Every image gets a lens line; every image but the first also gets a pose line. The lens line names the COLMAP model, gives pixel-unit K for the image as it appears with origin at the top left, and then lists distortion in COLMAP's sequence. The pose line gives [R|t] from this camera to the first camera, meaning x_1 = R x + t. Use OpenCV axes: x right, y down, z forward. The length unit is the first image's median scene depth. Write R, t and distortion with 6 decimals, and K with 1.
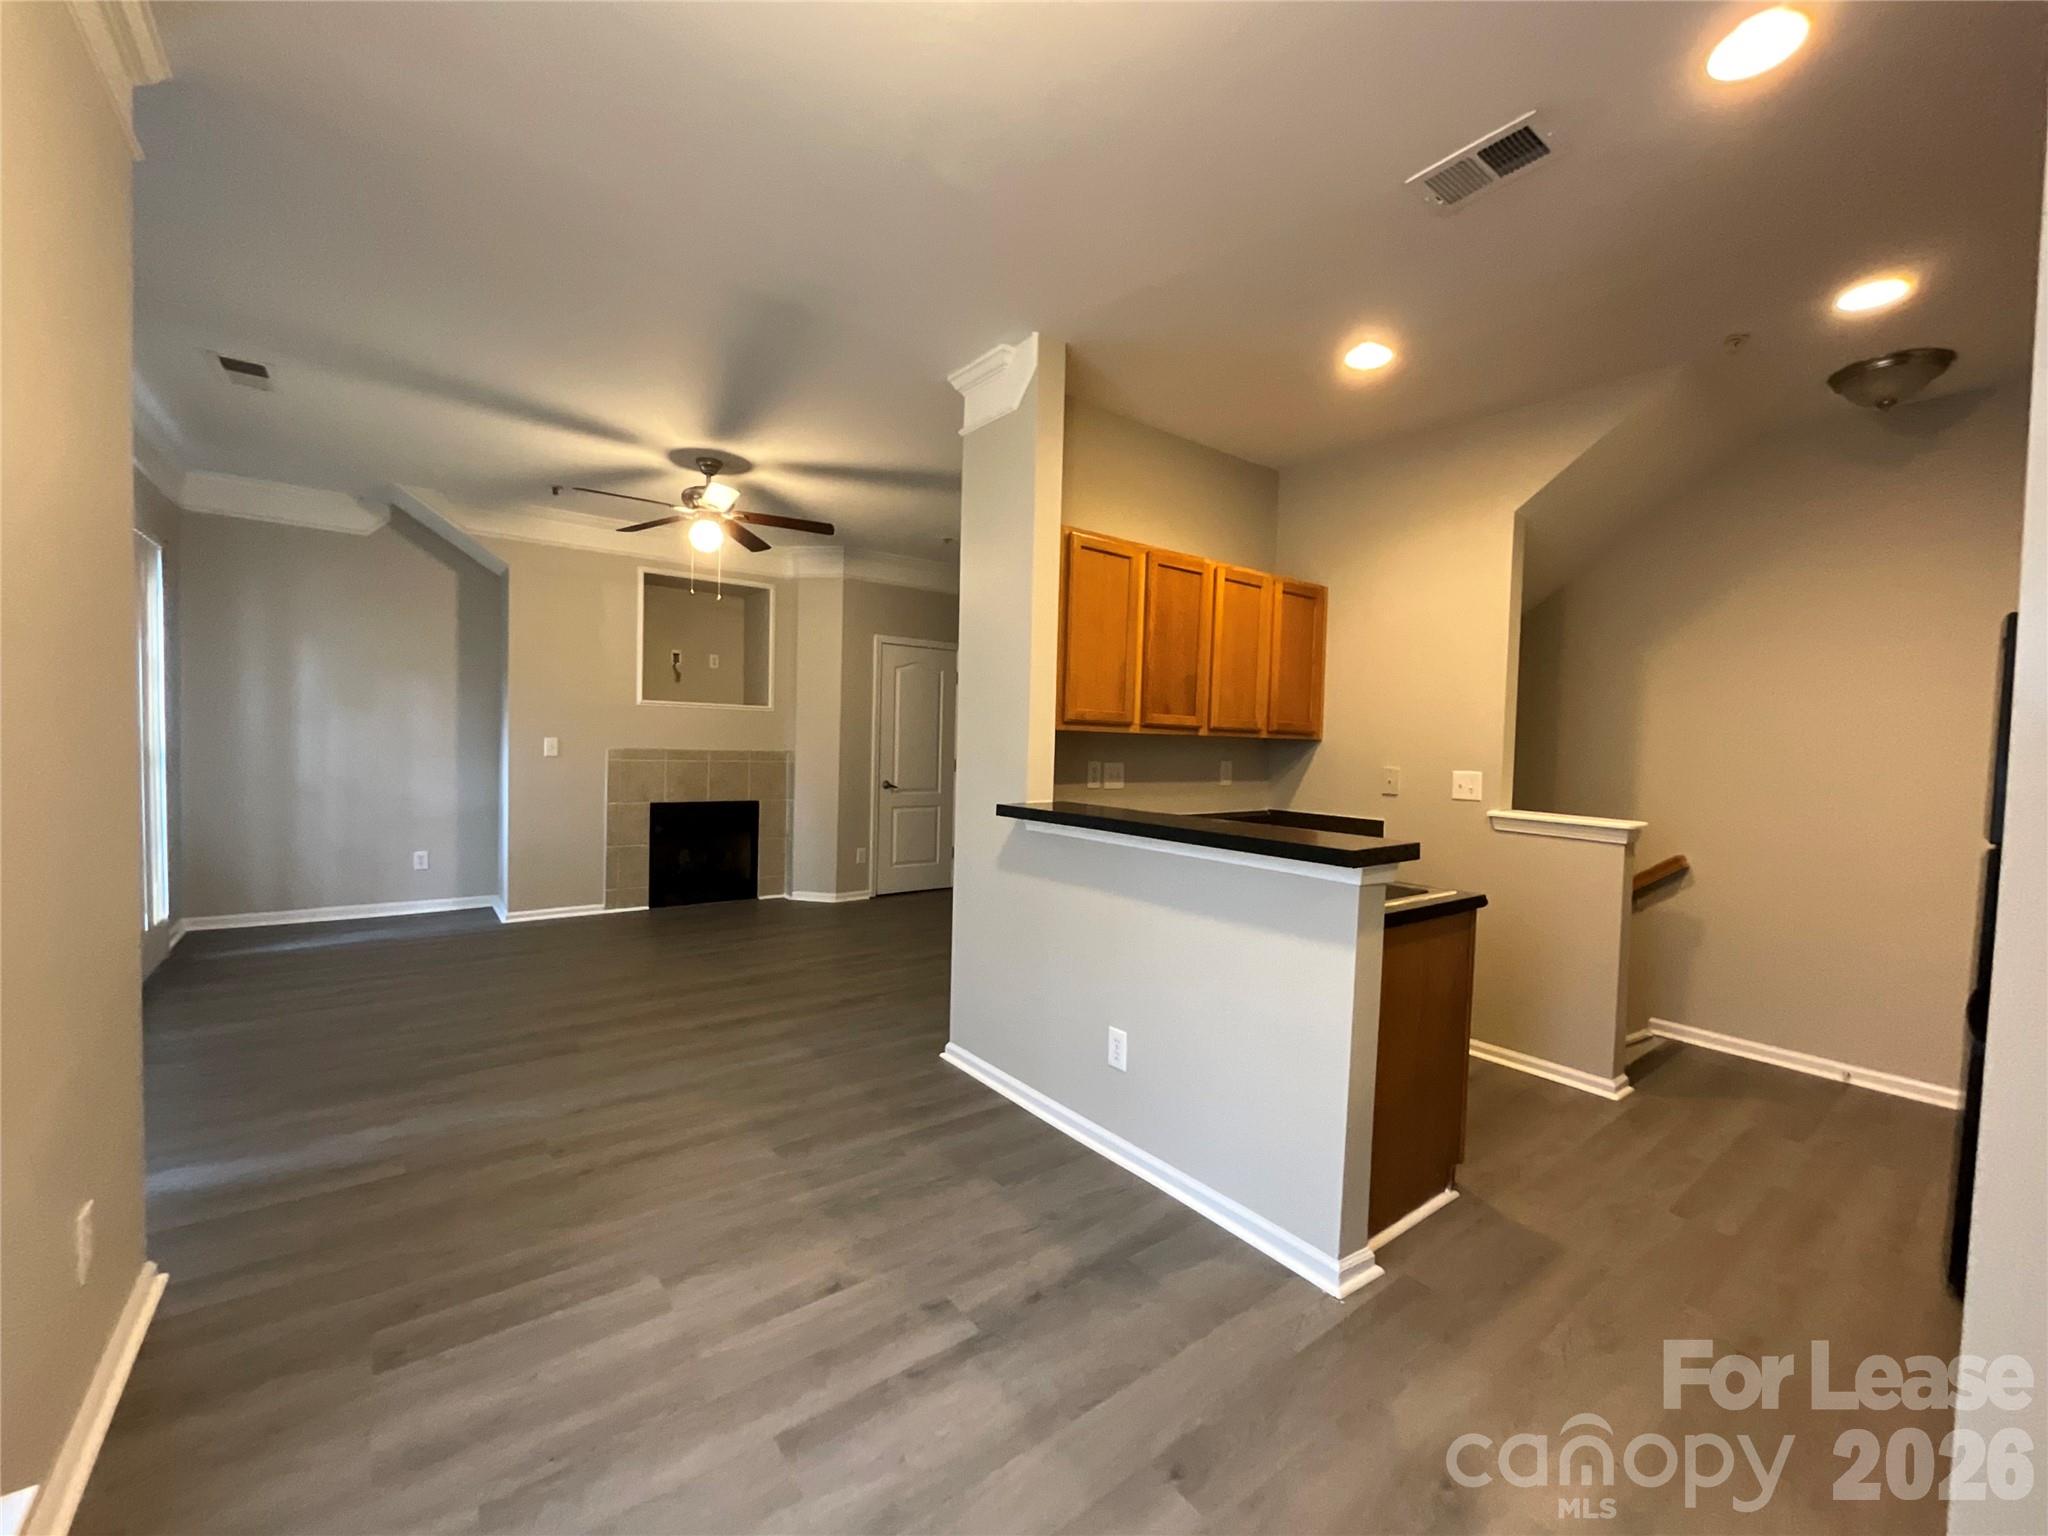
lens RADIAL K [[829.6, 0, 1024.0], [0, 829.6, 768.0], [0, 0, 1]] dist [0.000035, -0.000137]
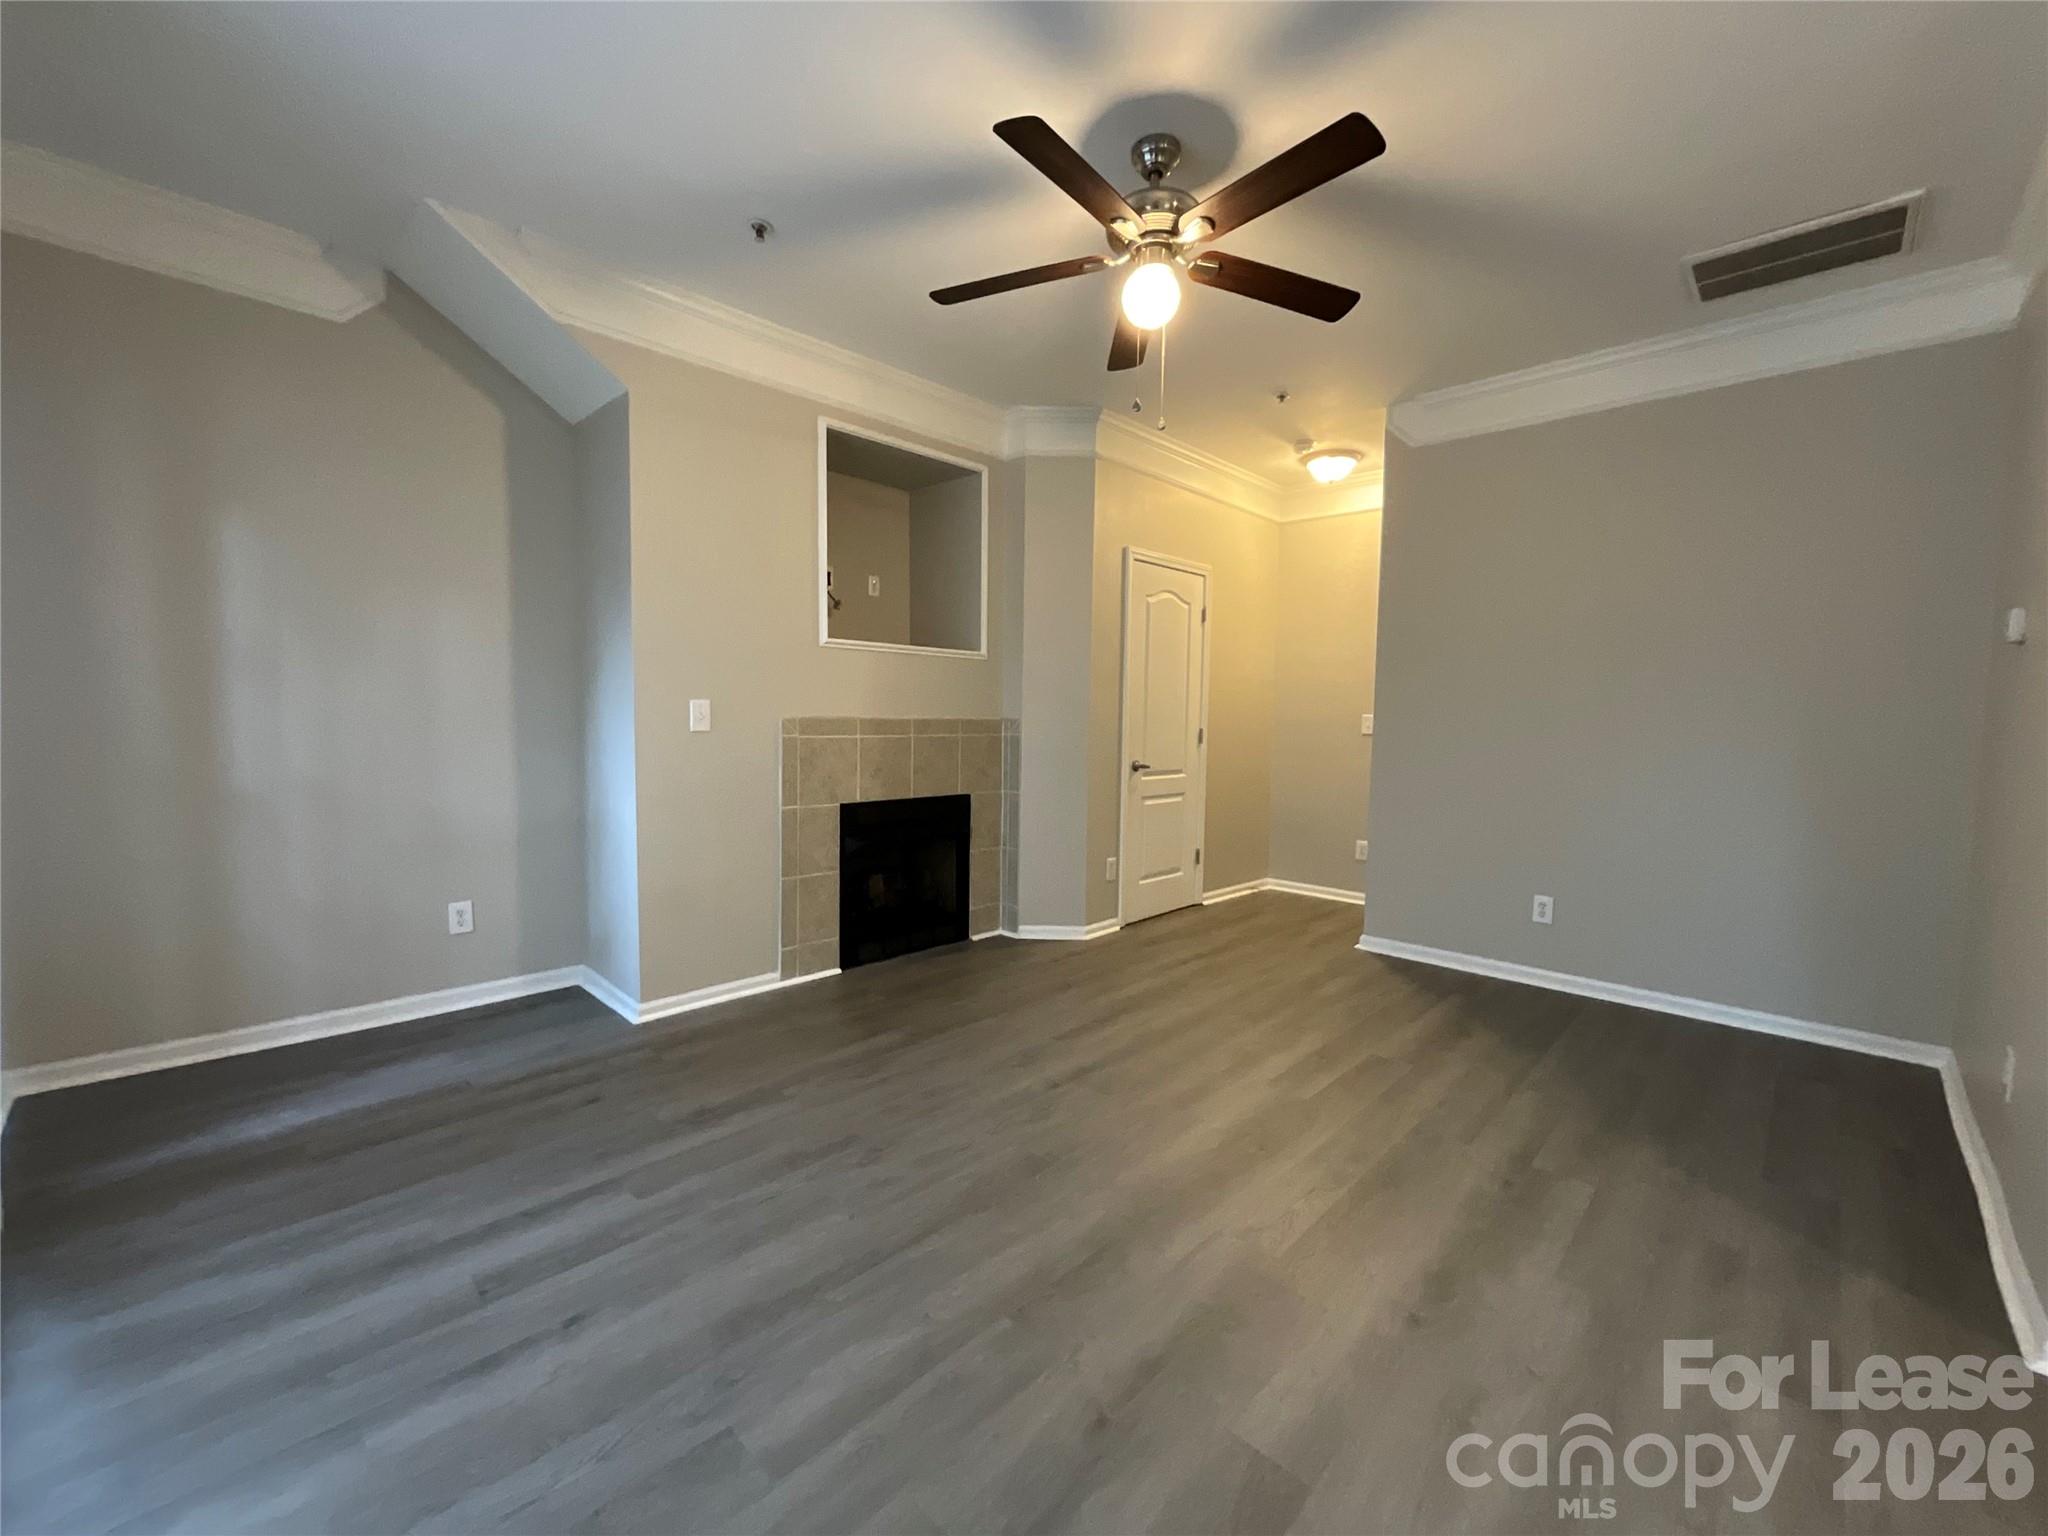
lens RADIAL K [[829.6, 0, 1024.0], [0, 829.6, 768.0], [0, 0, 1]] dist [0.000035, -0.000137]
pose [[0.989251, -0.023063, 0.144400, -0.387015], [0.017798, 0.999133, 0.037648, -0.005831], [-0.145143, -0.034673, 0.988803, 0.349108]]
